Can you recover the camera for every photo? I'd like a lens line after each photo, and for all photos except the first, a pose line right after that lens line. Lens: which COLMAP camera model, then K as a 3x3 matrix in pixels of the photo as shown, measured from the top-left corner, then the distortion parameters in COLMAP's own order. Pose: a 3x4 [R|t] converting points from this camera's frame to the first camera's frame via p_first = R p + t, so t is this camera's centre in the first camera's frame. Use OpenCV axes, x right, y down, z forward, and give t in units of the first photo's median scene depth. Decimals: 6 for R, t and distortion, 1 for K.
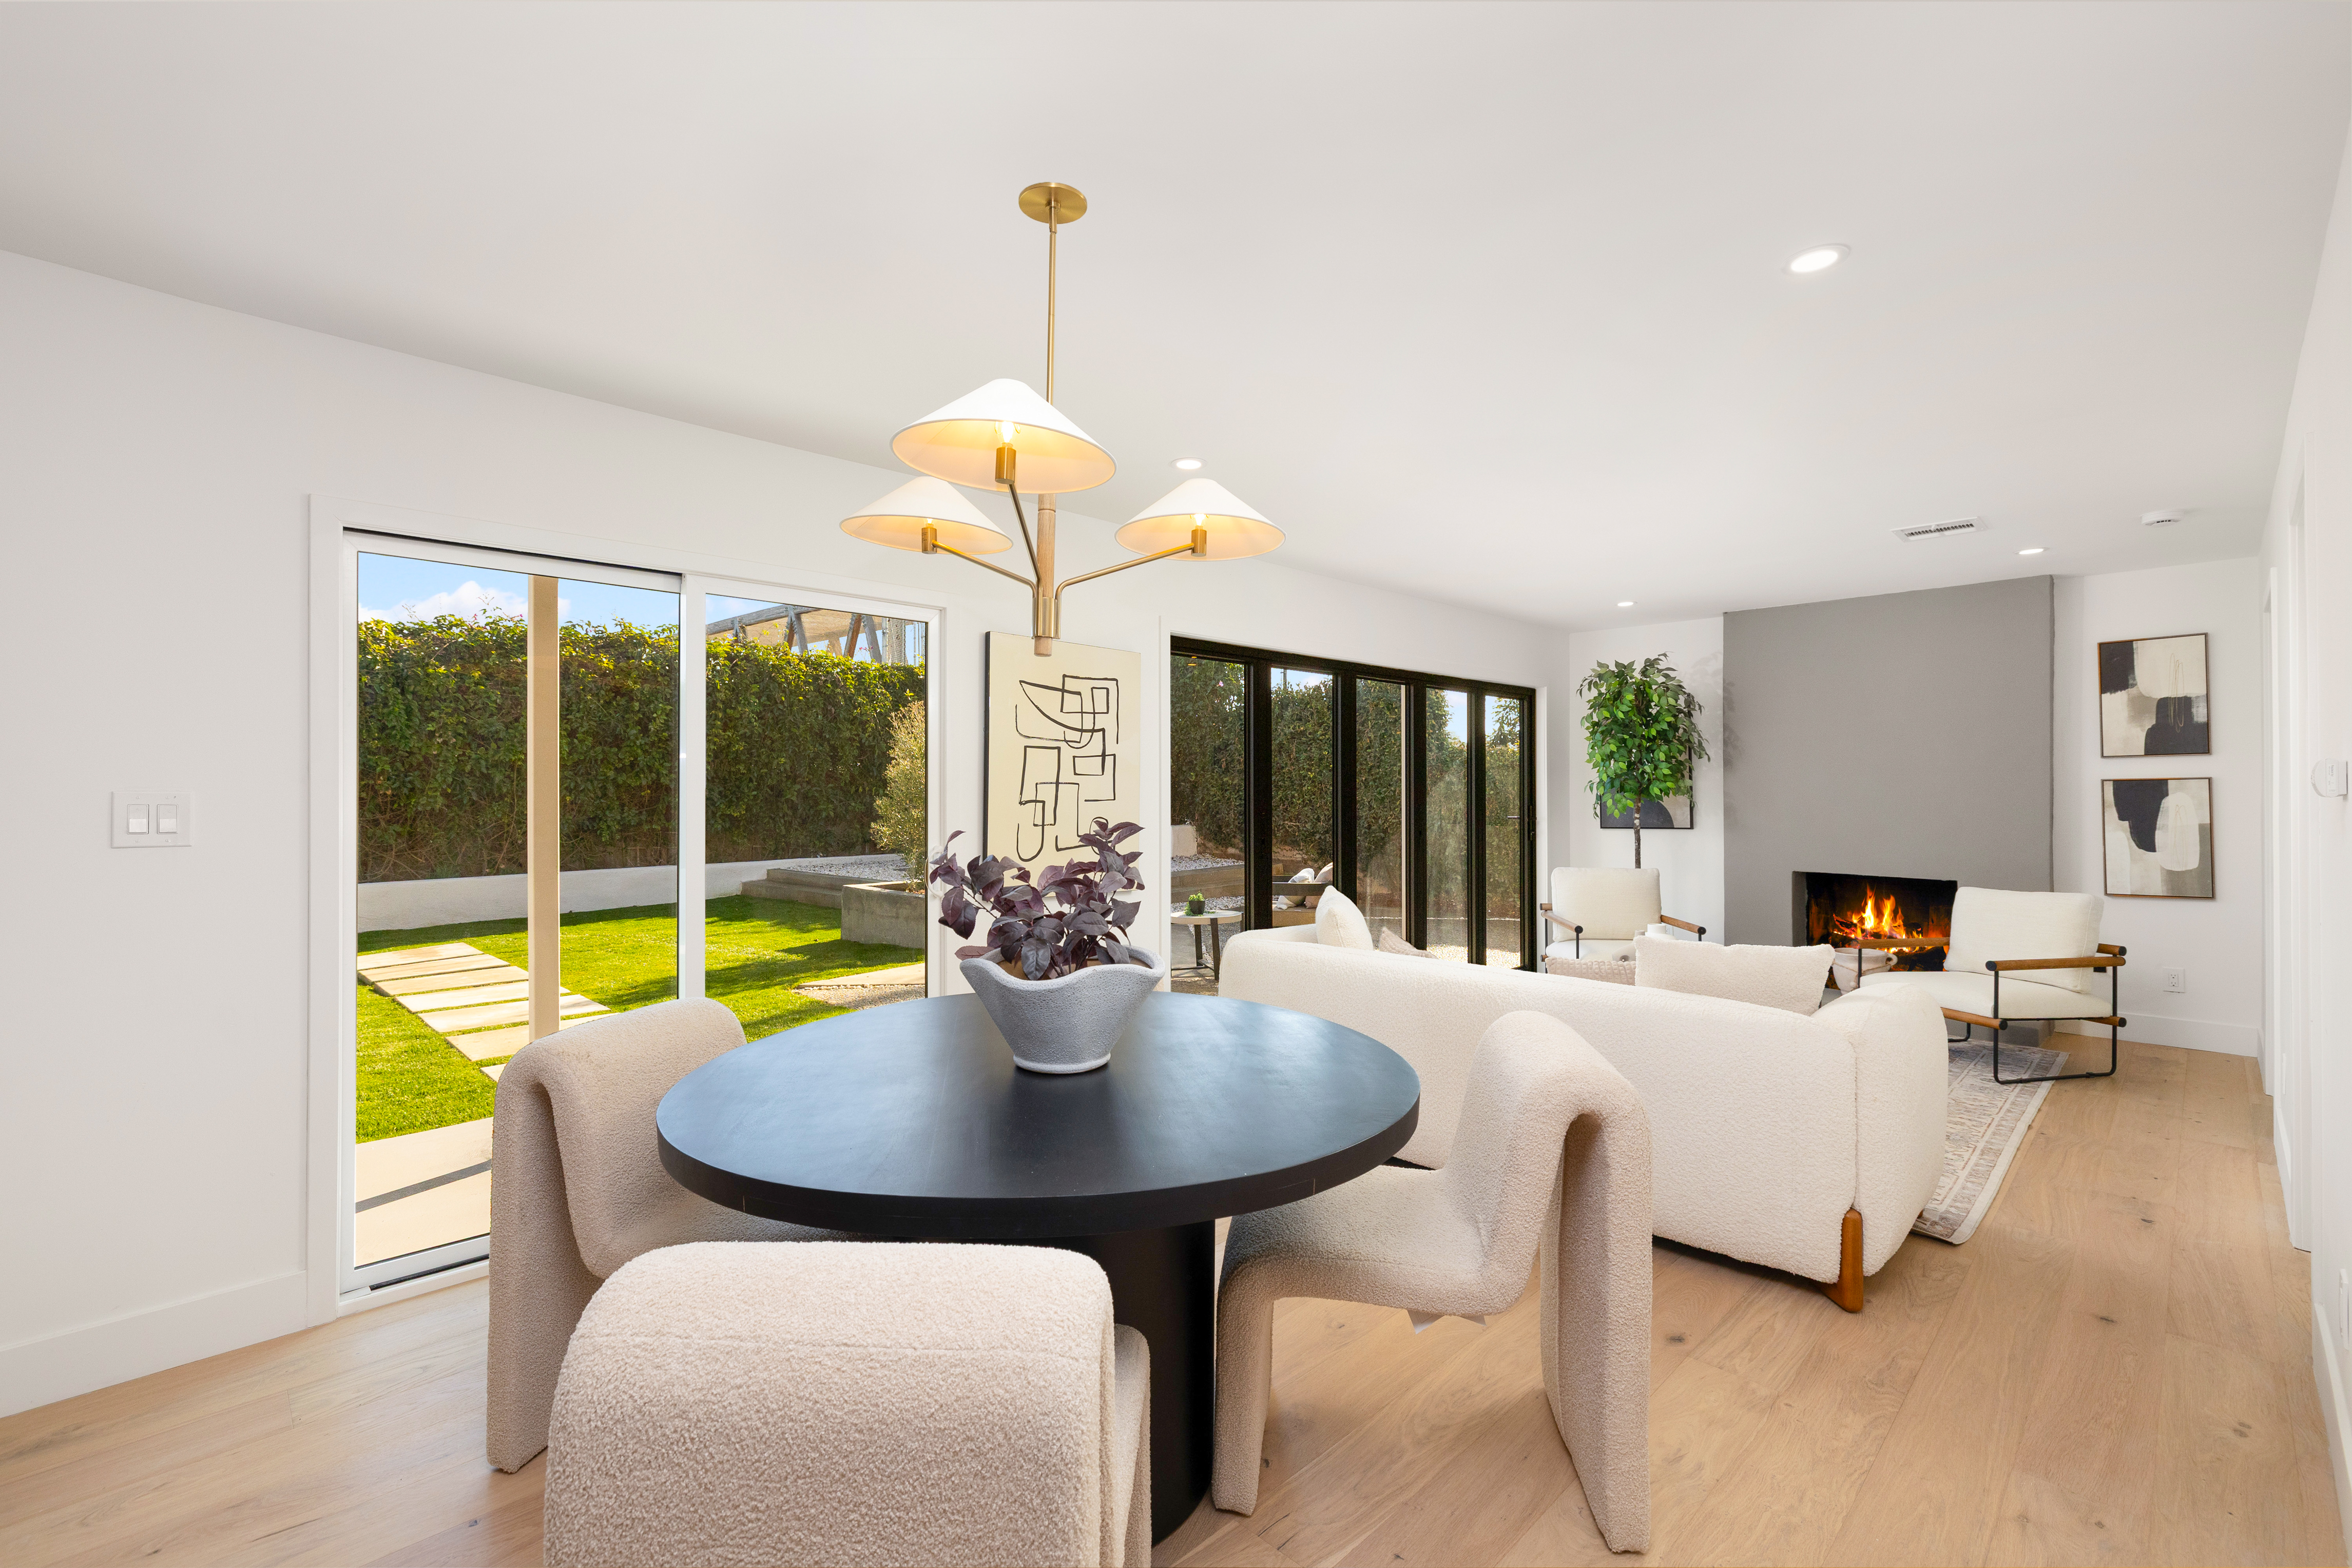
lens RADIAL K [[988.5, 0, 1181.6], [0, 988.5, 784.7], [0, 0, 1]] dist [-0.002967, -0.000170]
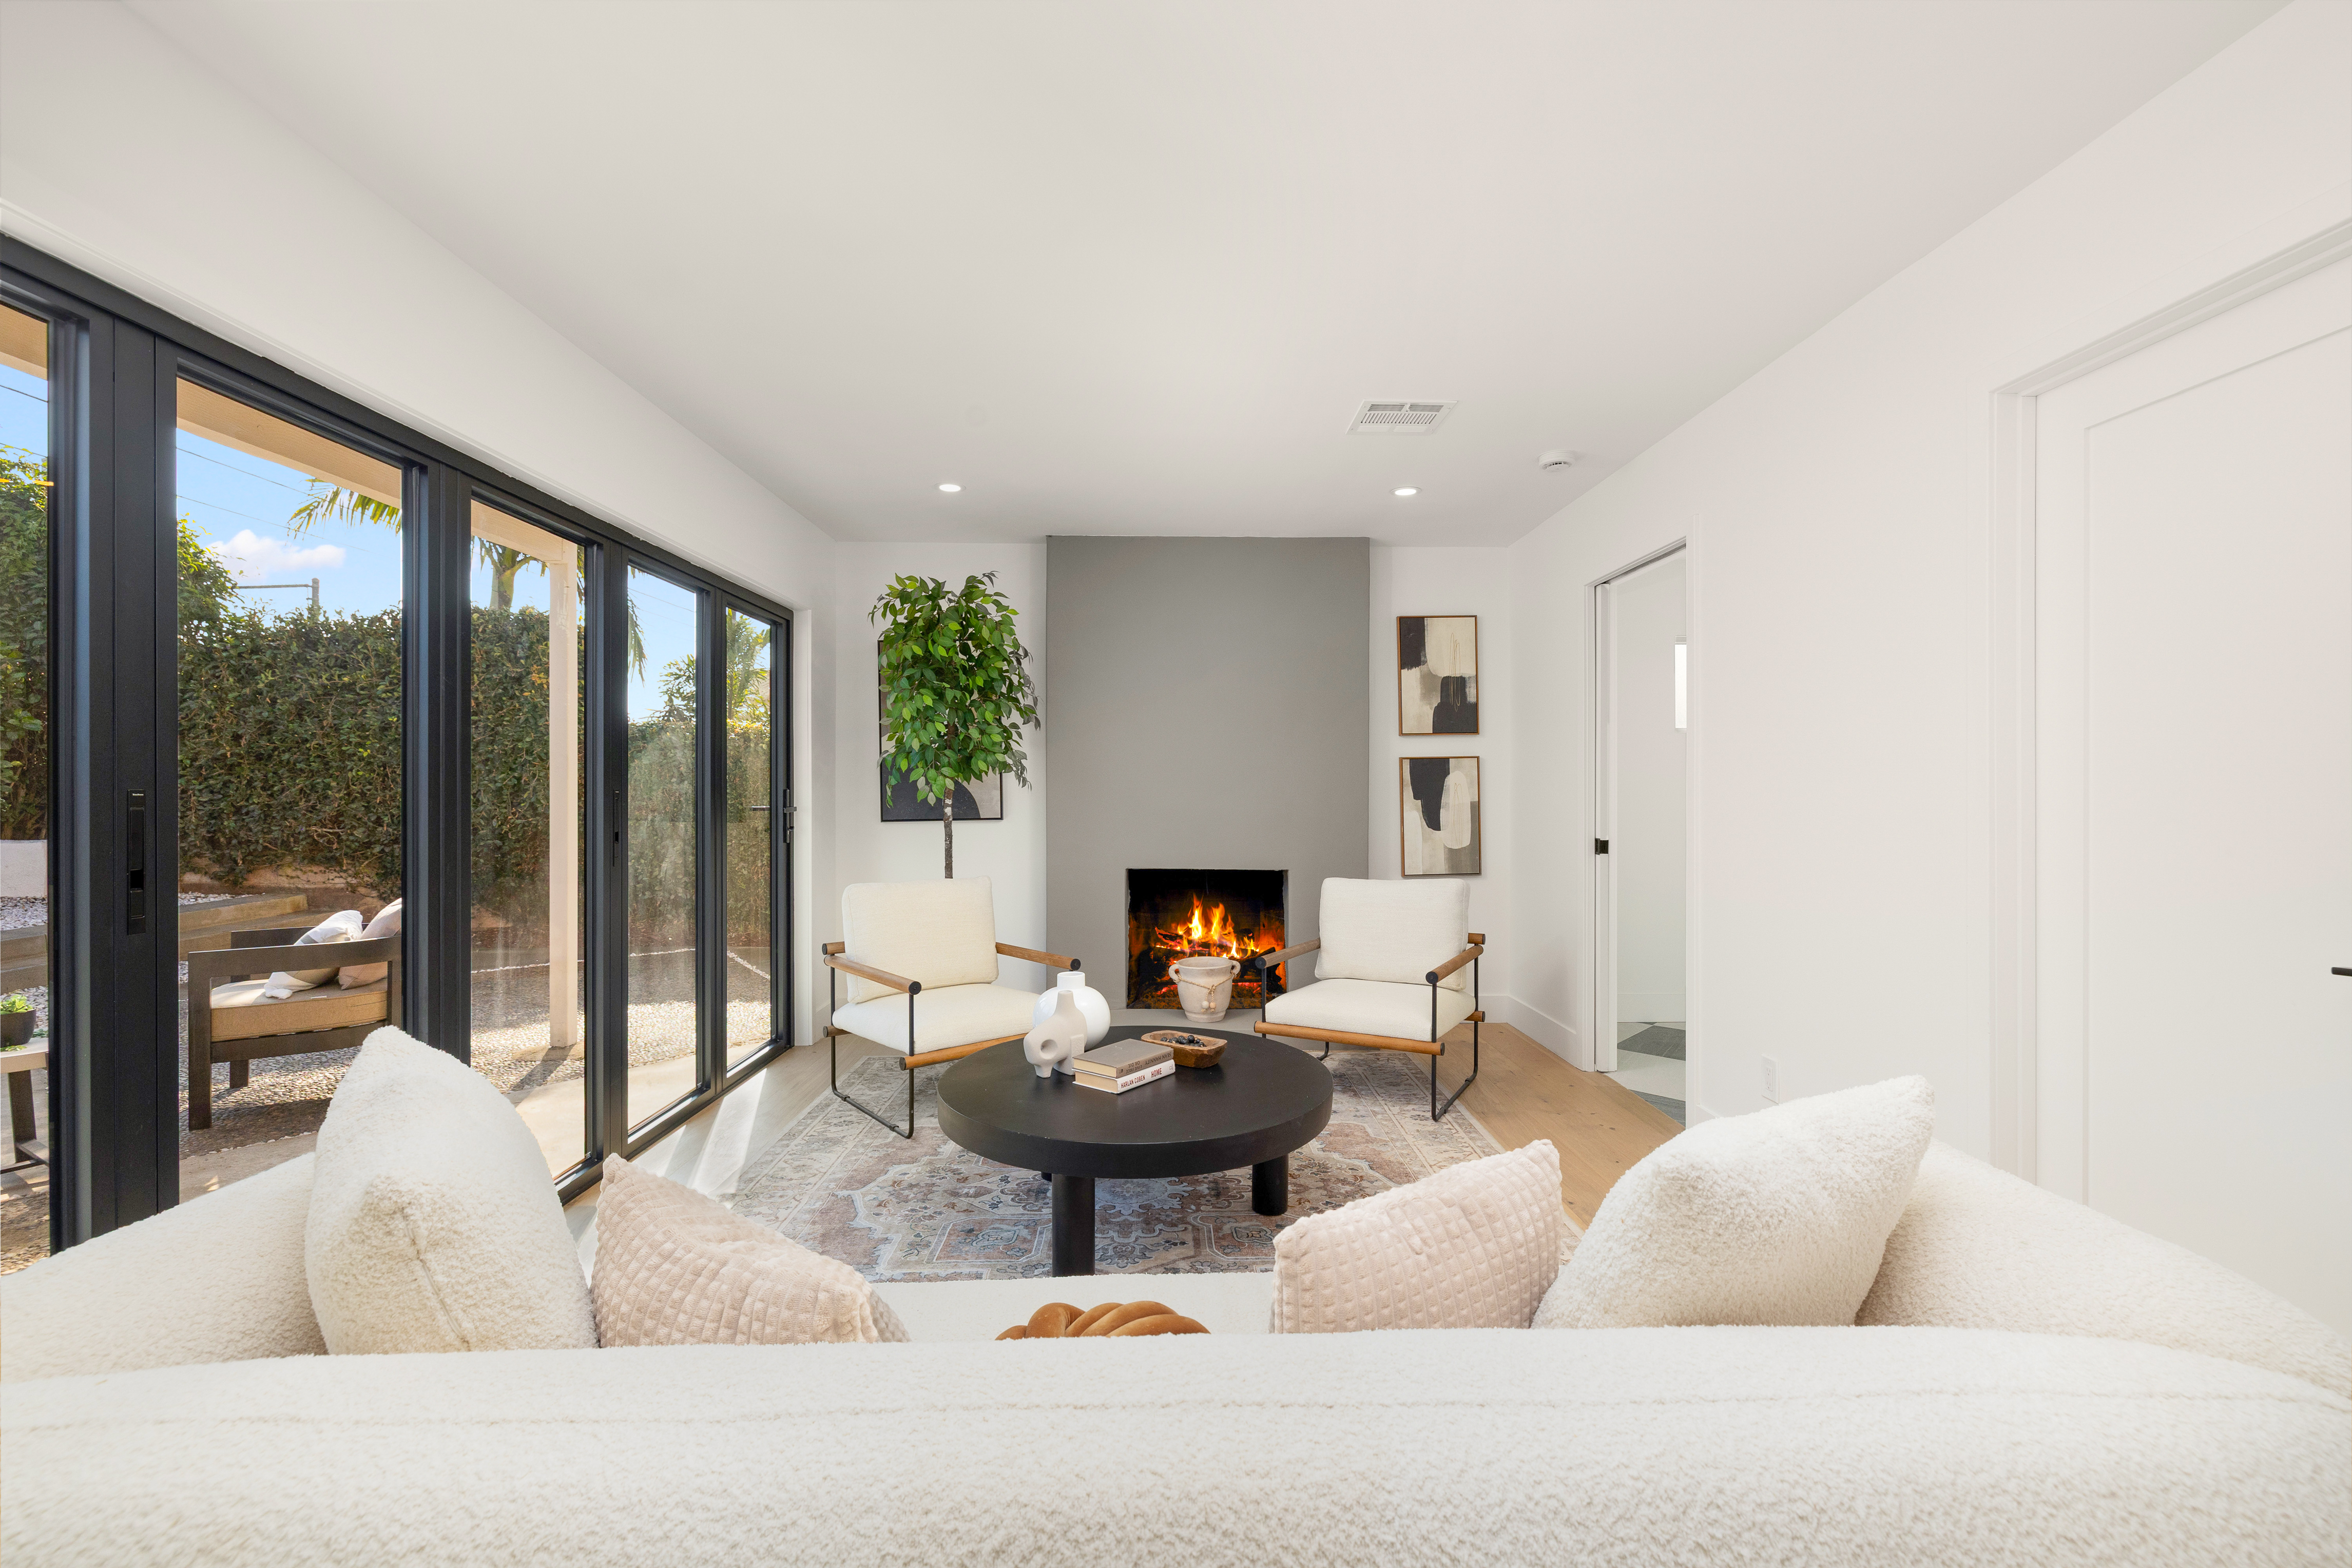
lens RADIAL K [[988.5, 0, 1181.3], [0, 988.5, 786.7], [0, 0, 1]] dist [-0.002967, -0.000170]
pose [[0.684755, 0.002485, 0.728769, 0.072576], [-0.005105, 0.999986, 0.001387, 0.021600], [-0.728756, -0.004670, 0.684758, 0.461383]]
